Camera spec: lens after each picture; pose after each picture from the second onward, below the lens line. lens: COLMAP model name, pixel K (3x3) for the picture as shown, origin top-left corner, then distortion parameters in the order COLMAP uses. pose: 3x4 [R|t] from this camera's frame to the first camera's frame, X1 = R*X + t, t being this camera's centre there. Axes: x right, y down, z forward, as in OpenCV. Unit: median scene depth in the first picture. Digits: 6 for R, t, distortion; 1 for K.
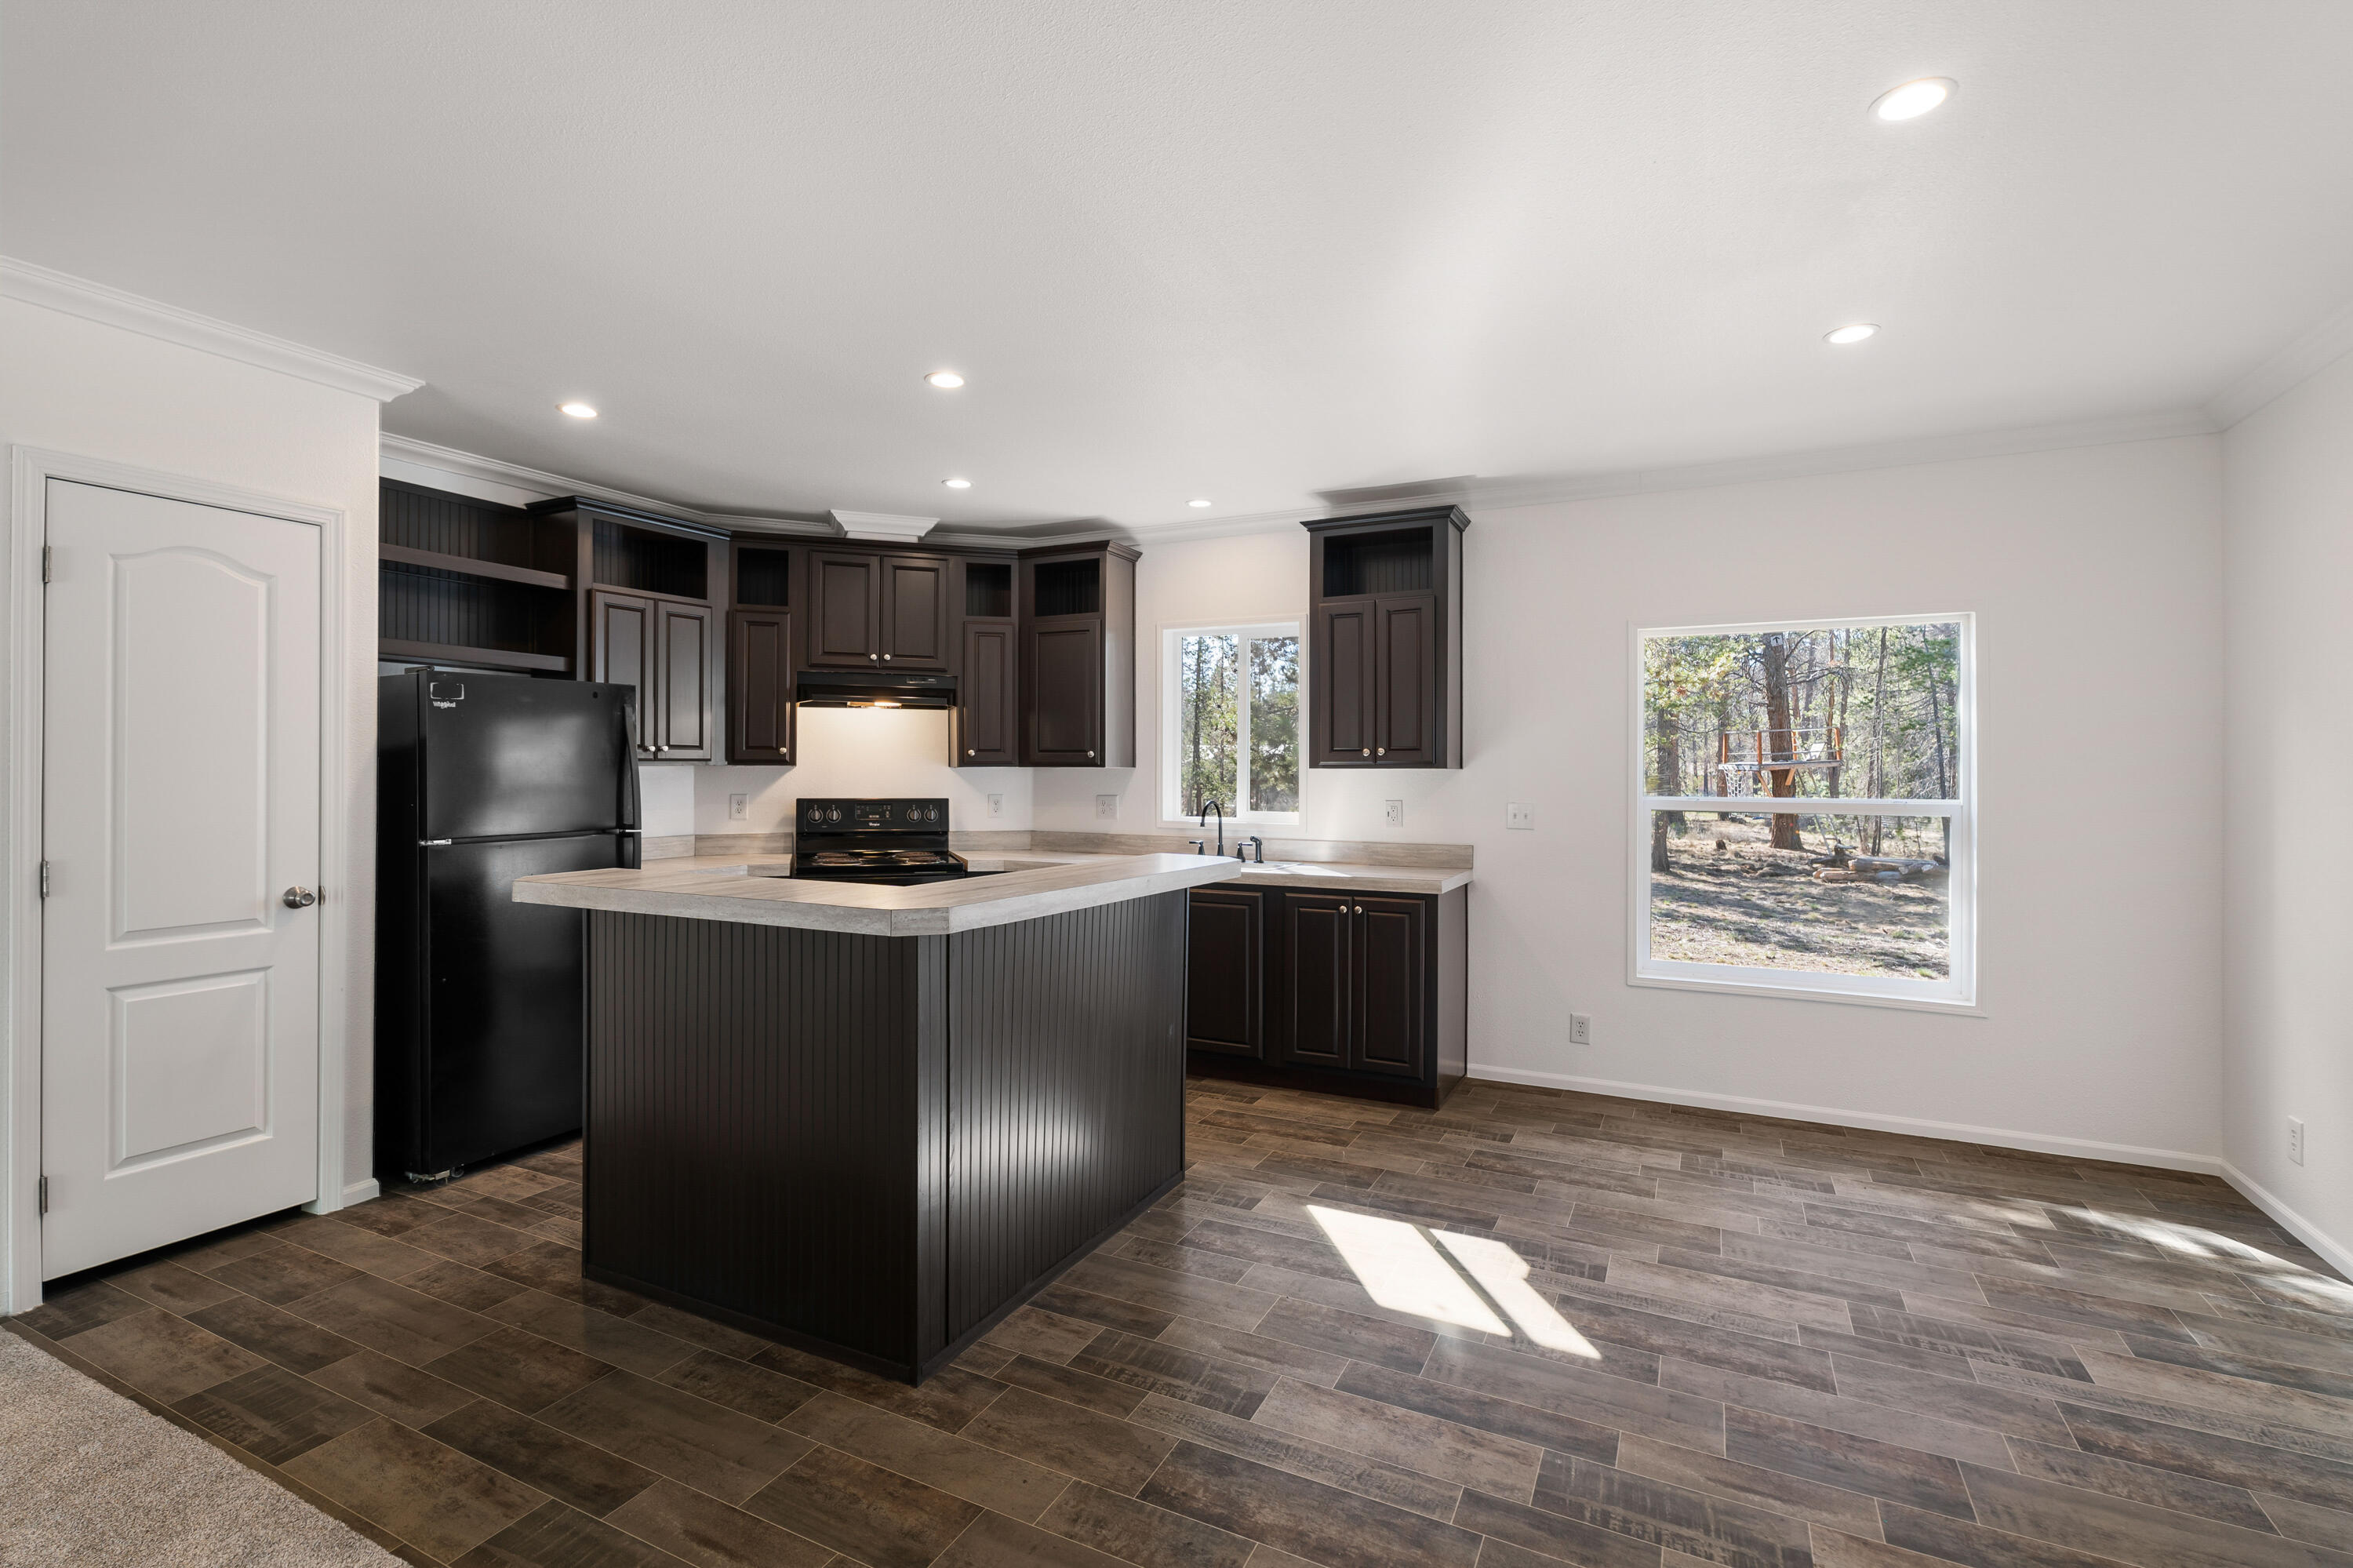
lens RADIAL K [[1070.2, 0, 1176.5], [0, 1070.2, 784.0], [0, 0, 1]] dist [-0.002280, -0.000052]
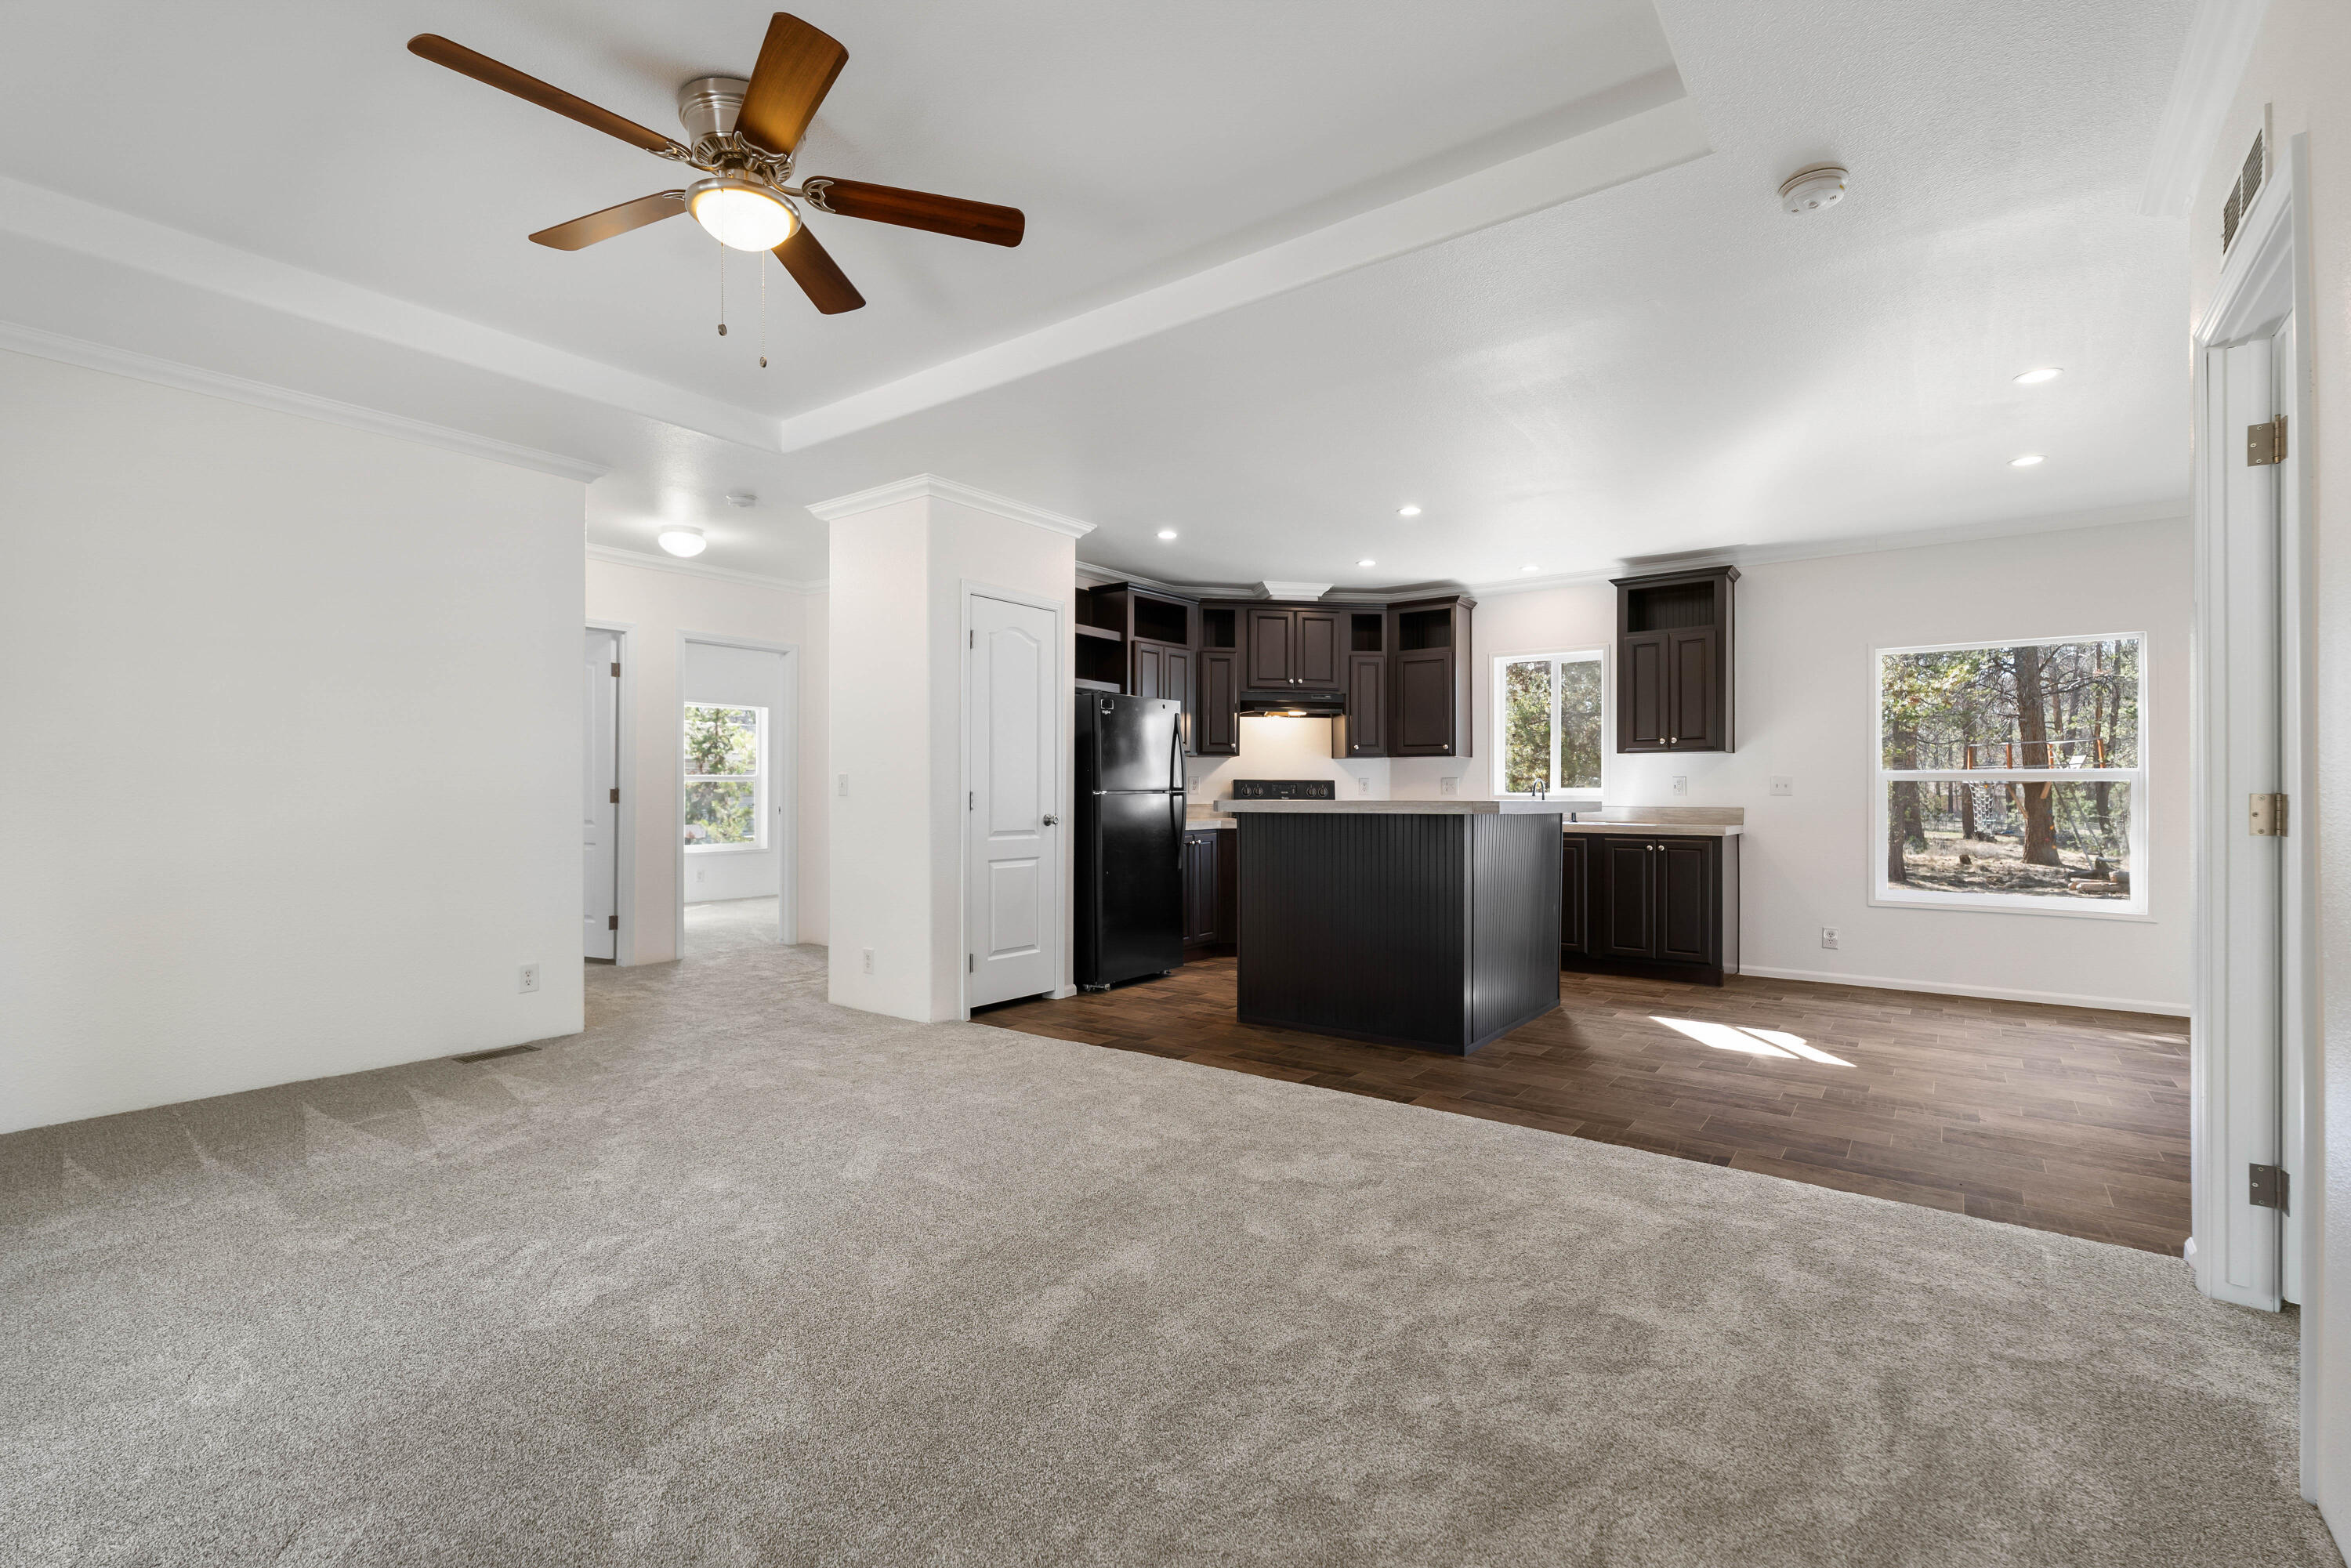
lens RADIAL K [[1044.9, 0, 1168.9], [0, 1044.9, 795.2], [0, 0, 1]] dist [0.002950, 0.000155]
pose [[0.983343, 0.000340, -0.181761, -0.187414], [-0.002228, 0.999946, -0.010183, 0.050646], [0.181747, 0.010419, 0.983290, -0.420609]]
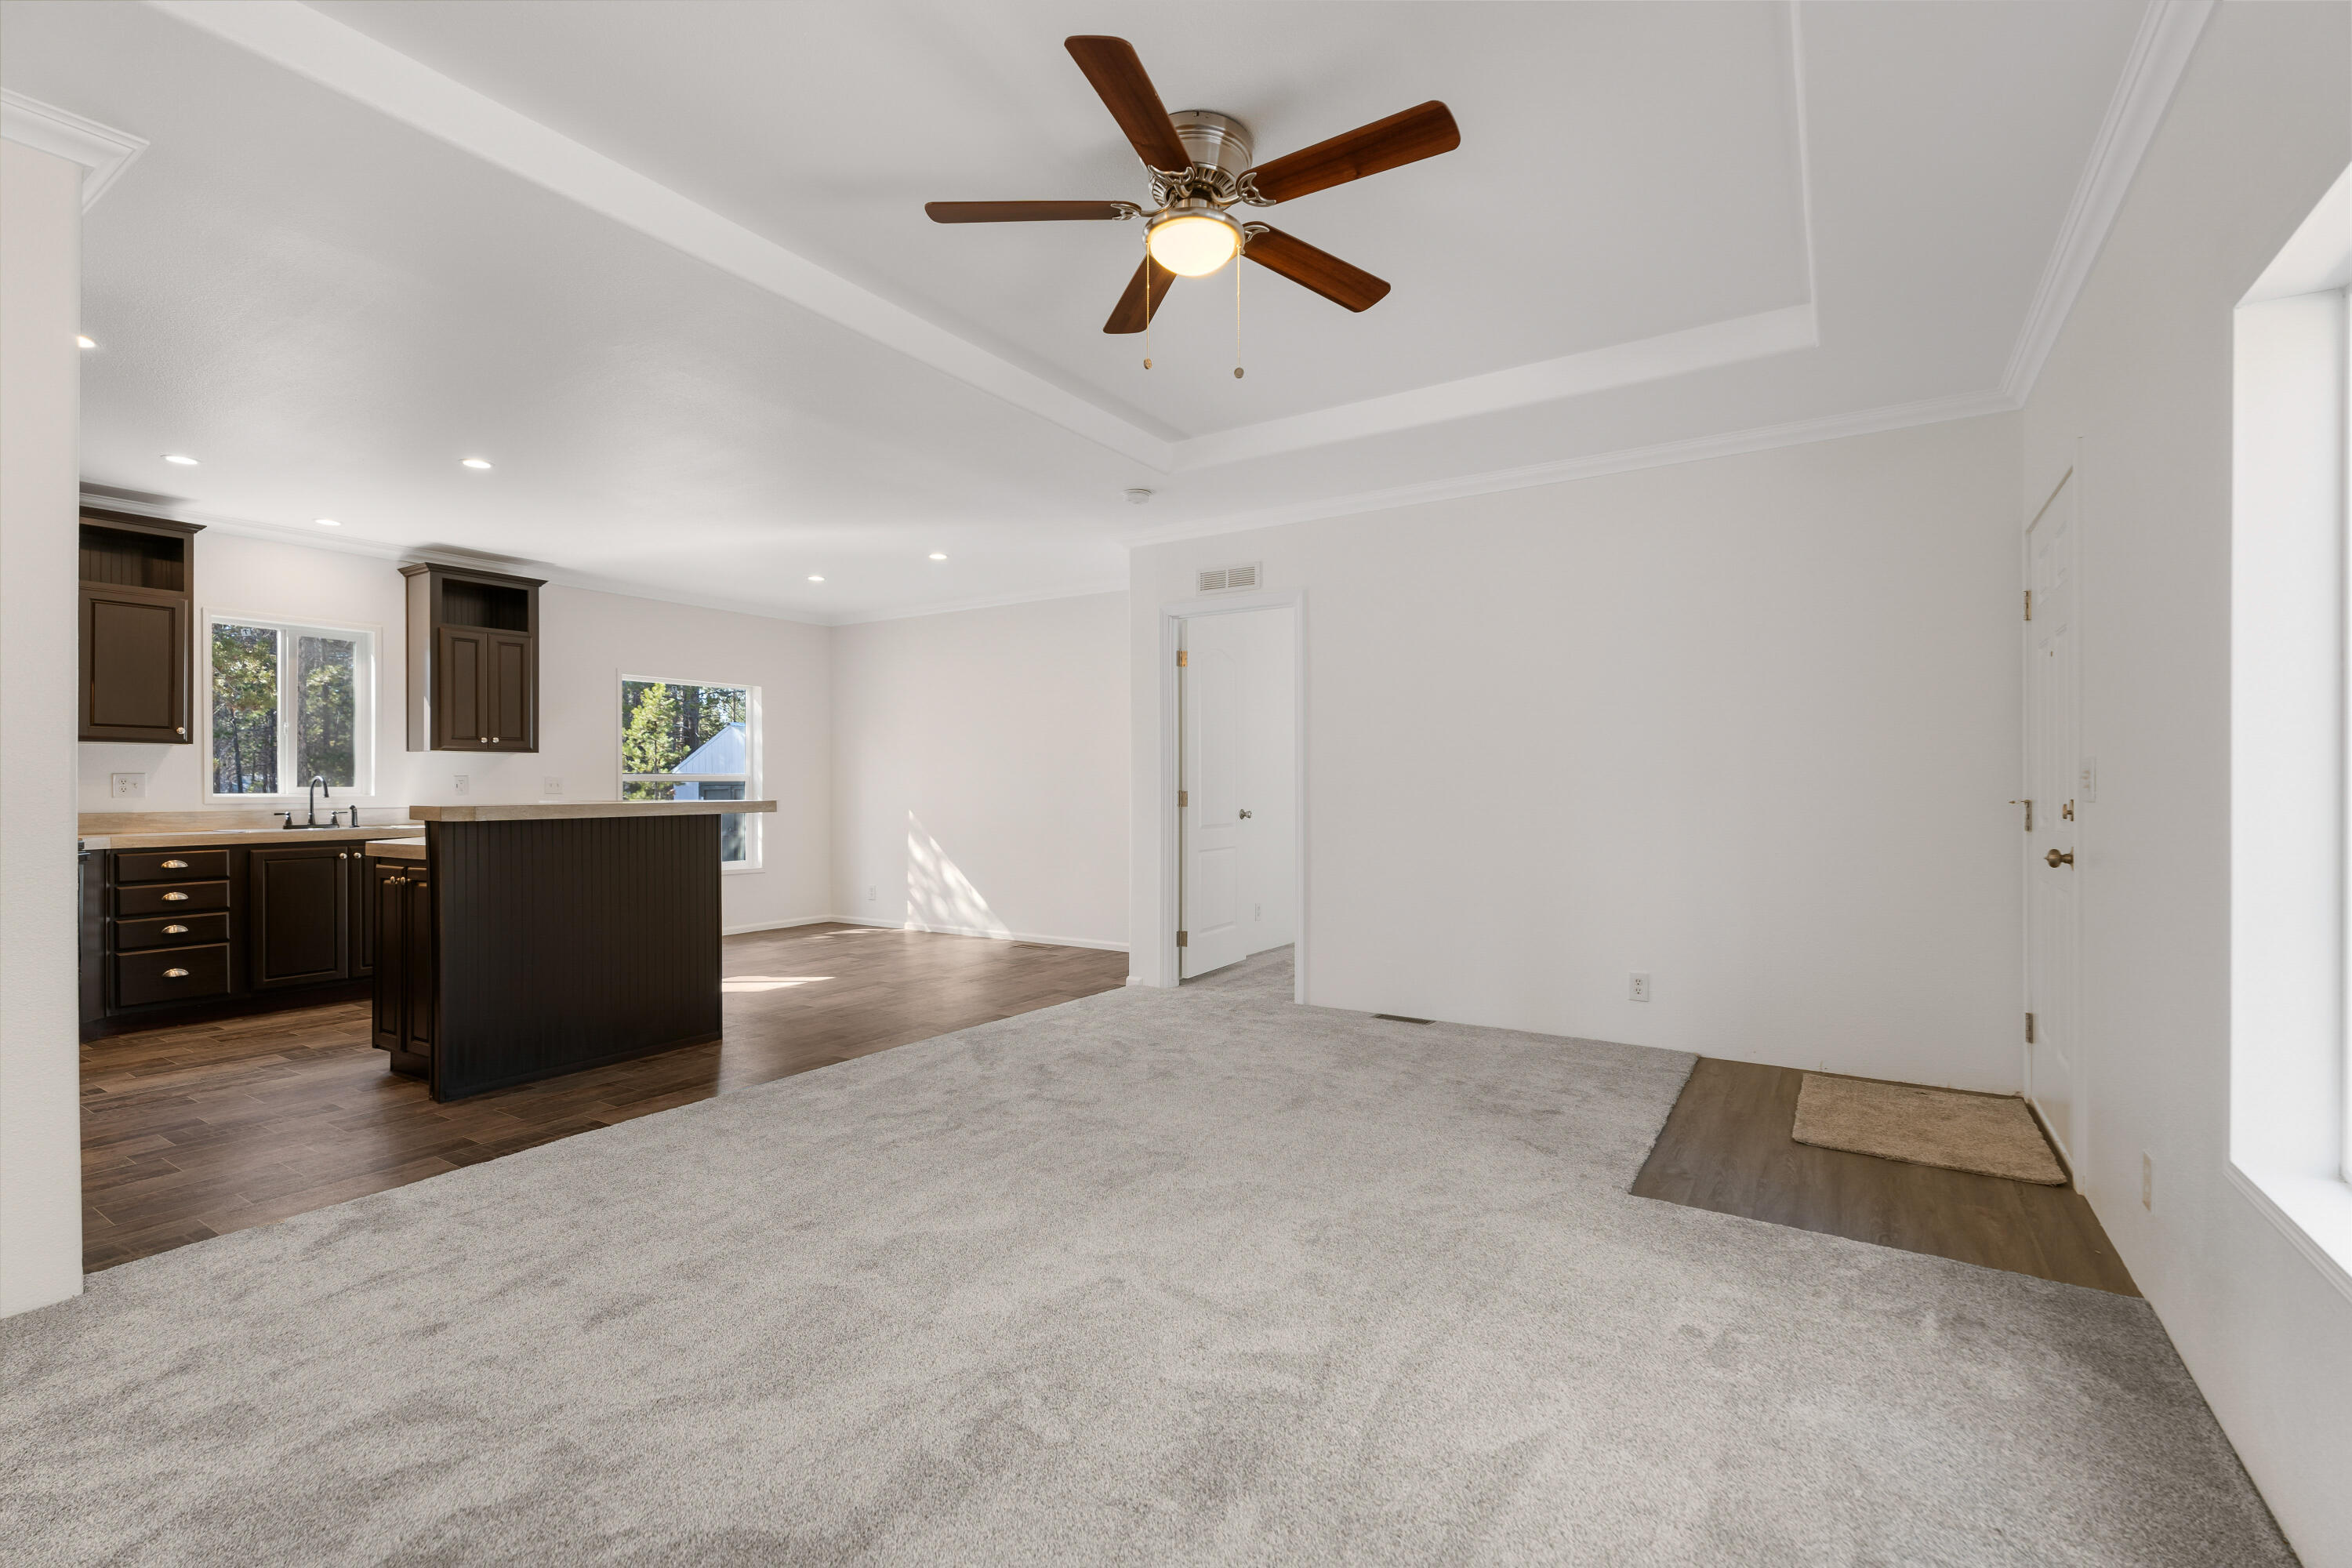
lens RADIAL K [[1045.4, 0, 1169.4], [0, 1045.4, 795.2], [0, 0, 1]] dist [0.002950, 0.000155]
pose [[0.114706, -0.010097, 0.993348, -0.949947], [0.015821, 0.999840, 0.008336, 0.039685], [-0.993274, 0.014760, 0.114847, -0.040869]]
